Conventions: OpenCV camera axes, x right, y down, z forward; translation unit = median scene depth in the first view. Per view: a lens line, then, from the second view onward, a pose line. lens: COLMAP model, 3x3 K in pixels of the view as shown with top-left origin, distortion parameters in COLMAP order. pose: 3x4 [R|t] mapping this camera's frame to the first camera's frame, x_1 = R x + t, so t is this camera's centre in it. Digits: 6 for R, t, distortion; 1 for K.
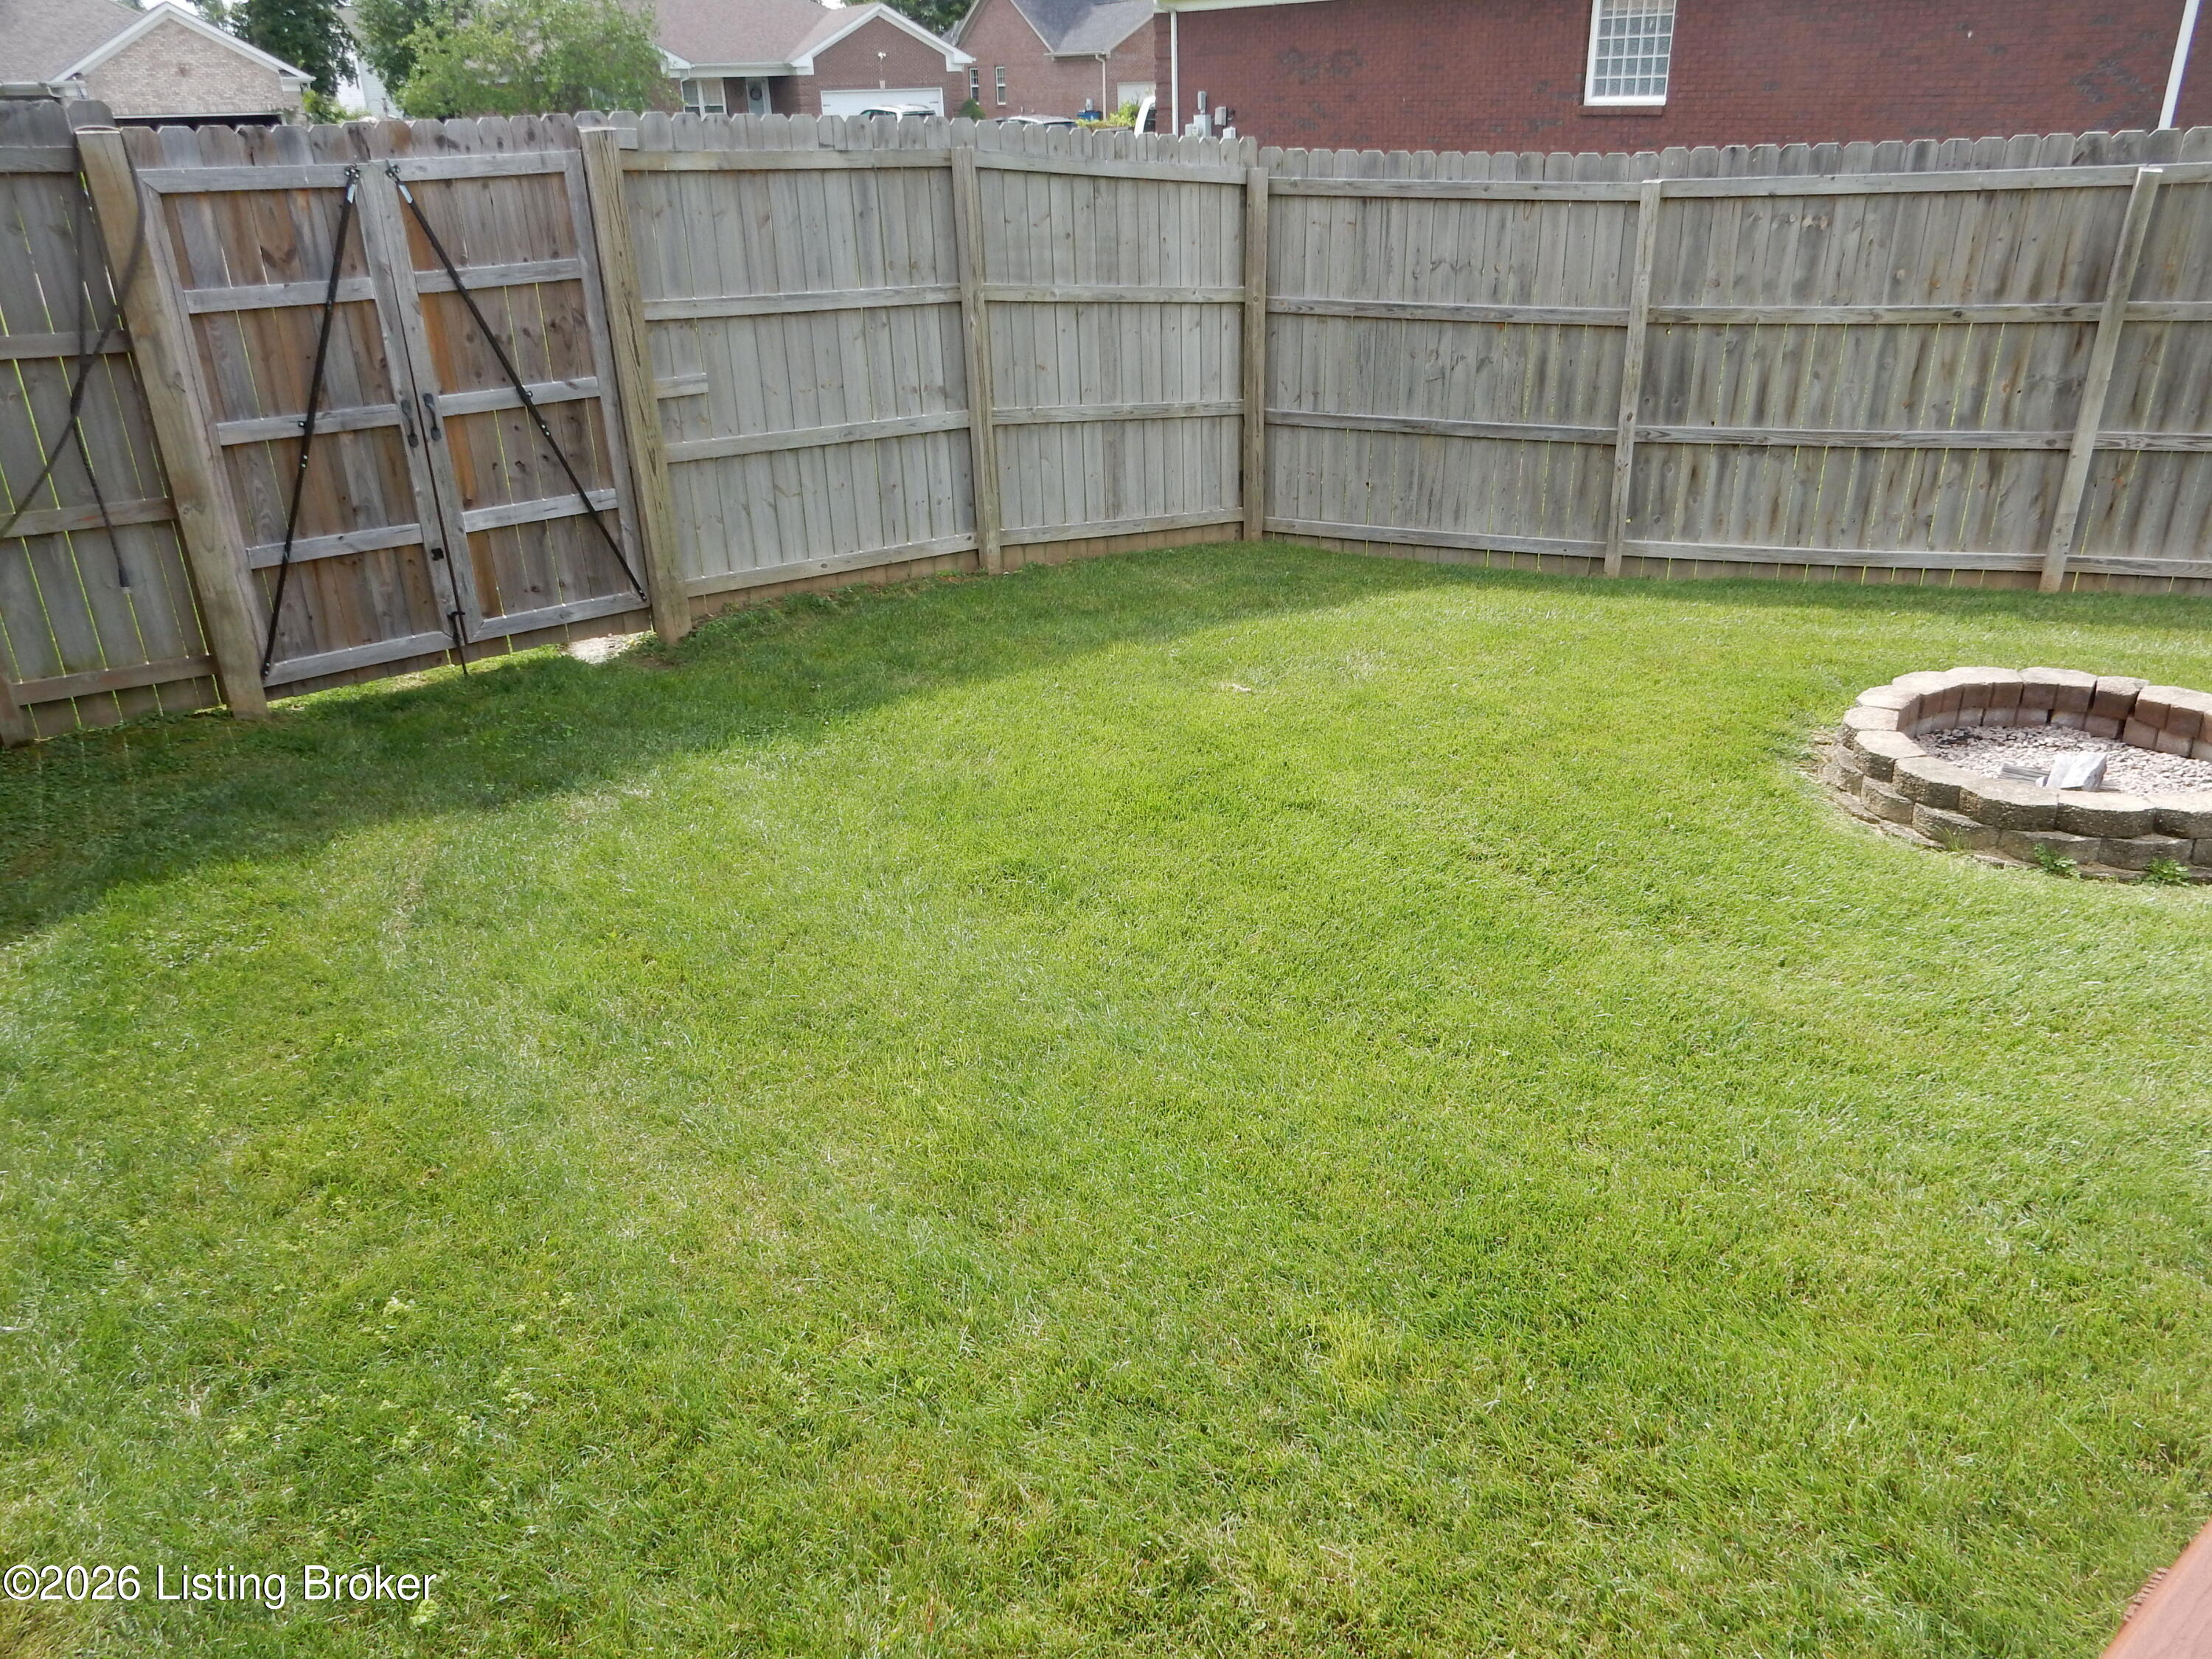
lens RADIAL K [[1643.8, 0, 1105.2], [0, 1643.8, 839.0], [0, 0, 1]] dist [0.007435, -0.004928]
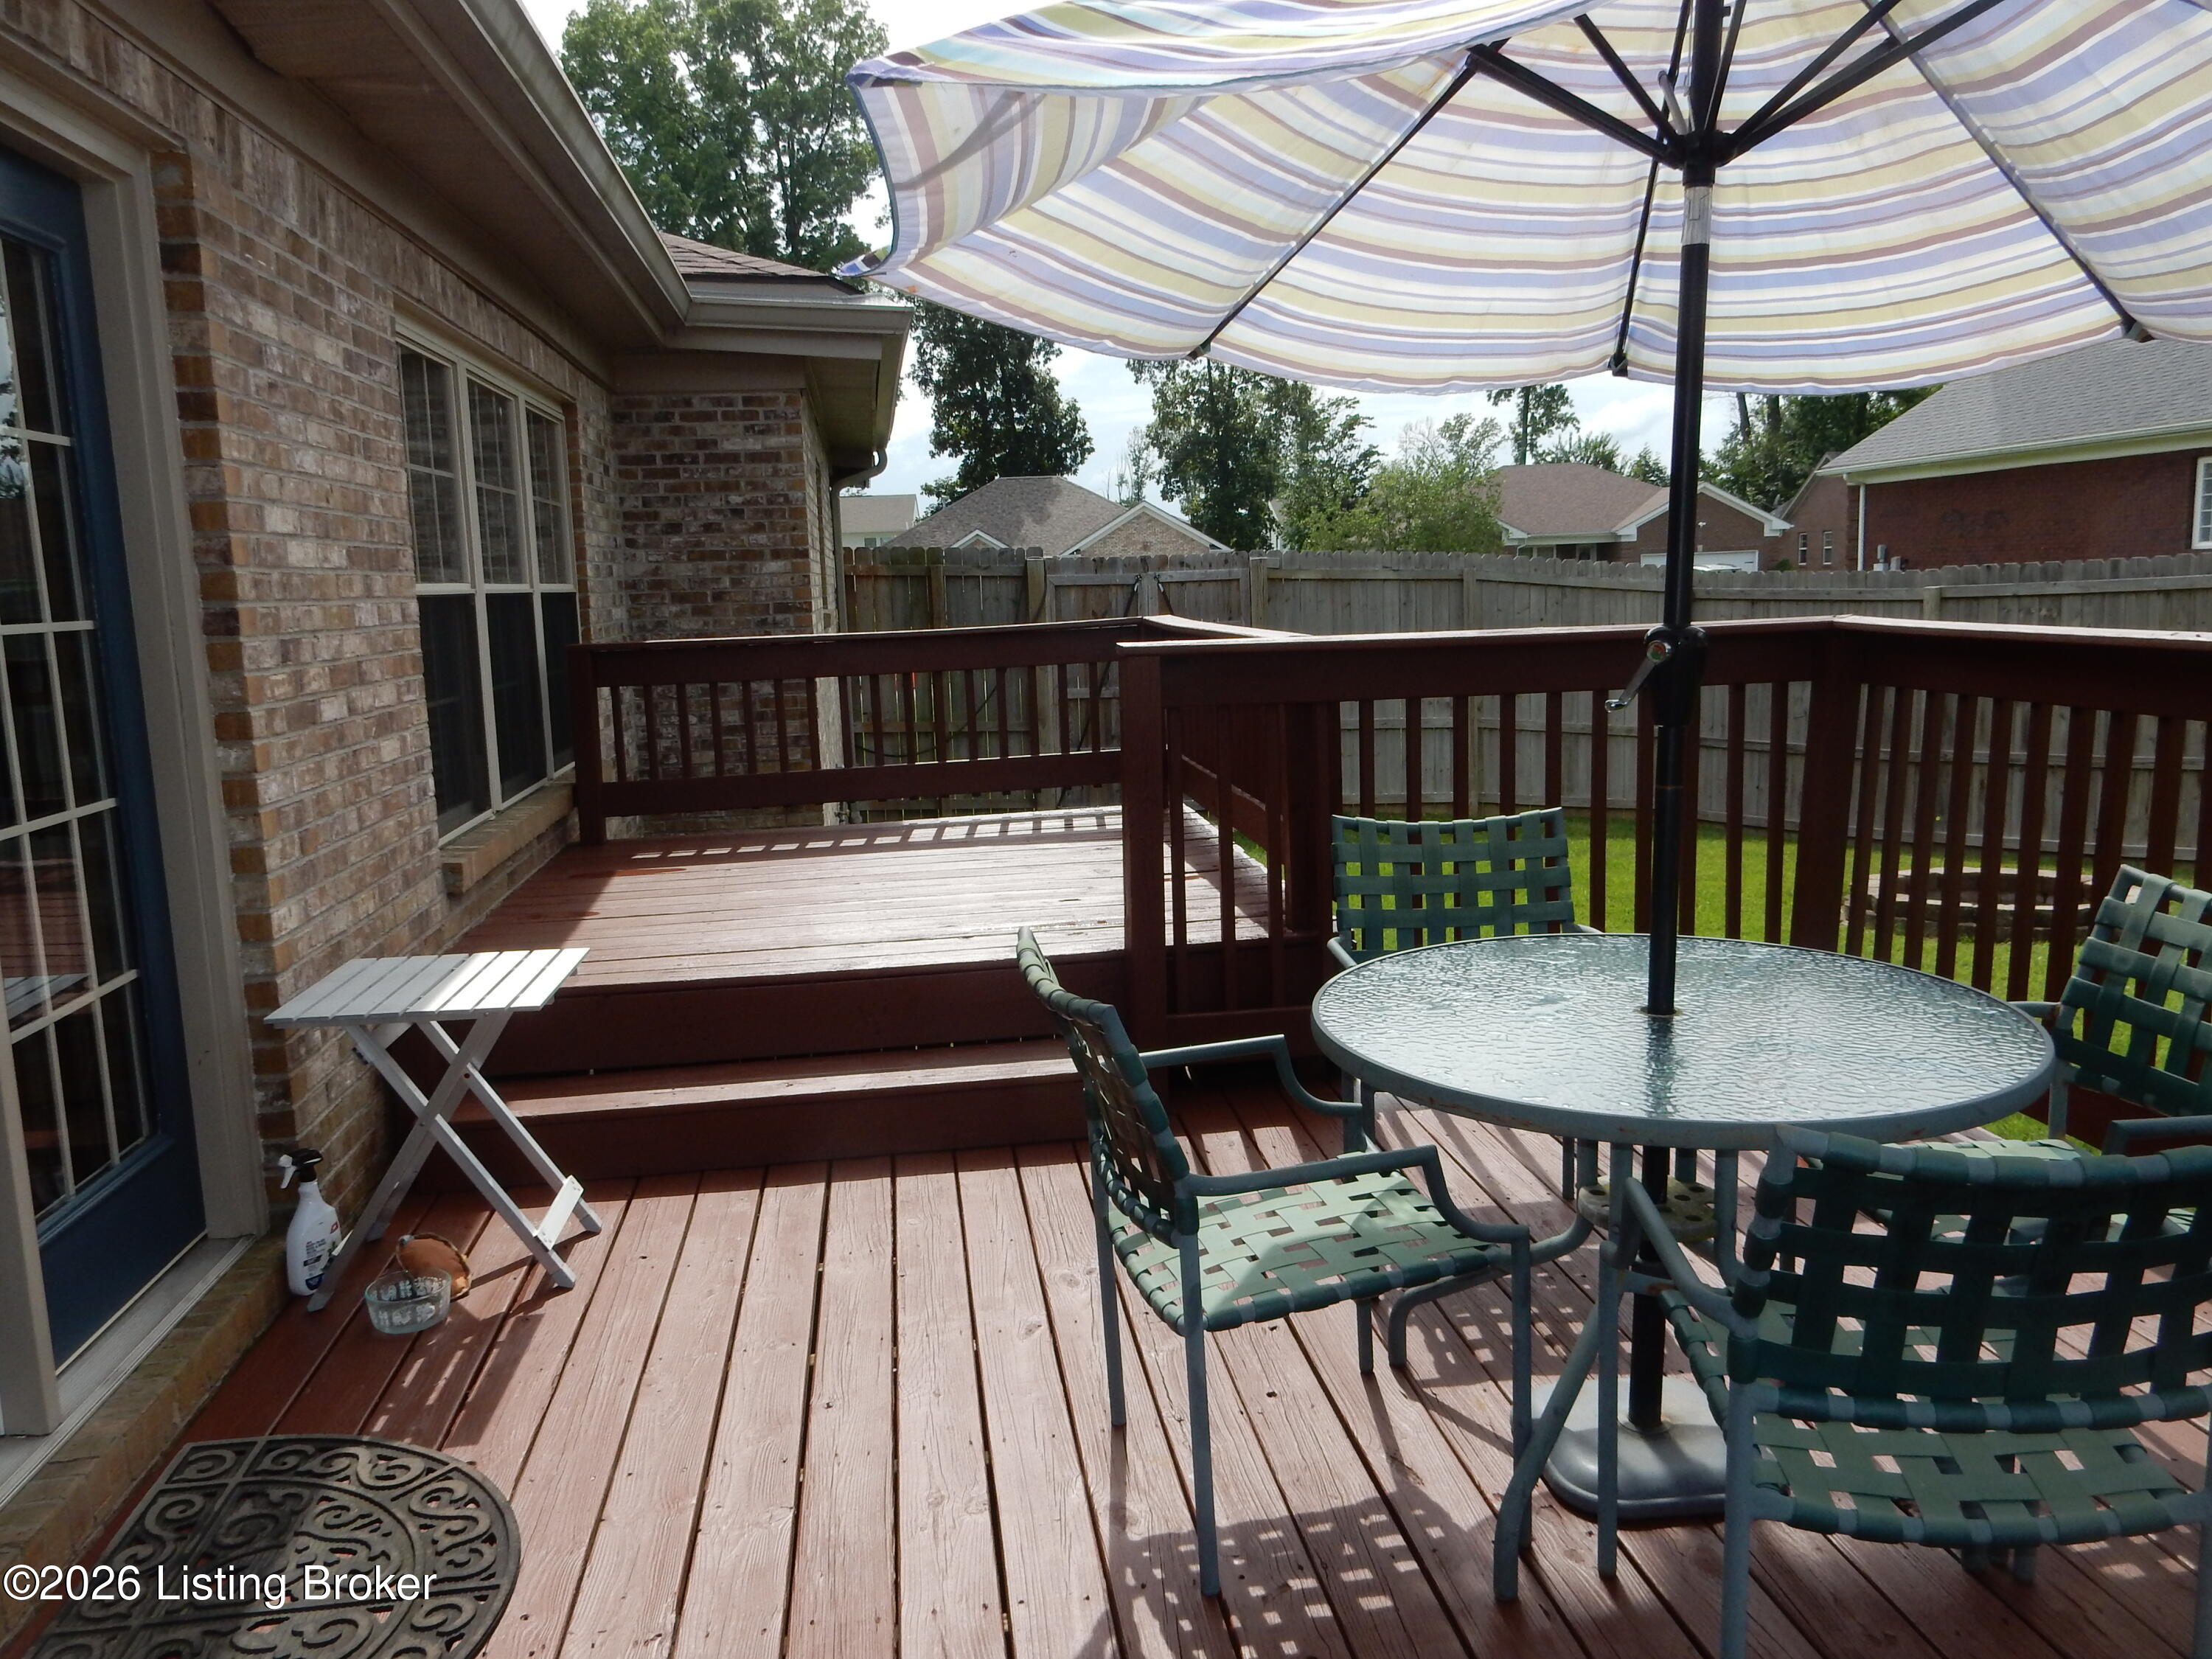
lens RADIAL K [[1643.8, 0, 1105.2], [0, 1643.8, 839.0], [0, 0, 1]] dist [0.007435, -0.004928]
pose [[0.873011, 0.071106, -0.482490, 0.176654], [-0.192289, 0.959357, -0.206543, 0.116418], [0.448193, 0.273092, 0.851201, -0.233028]]
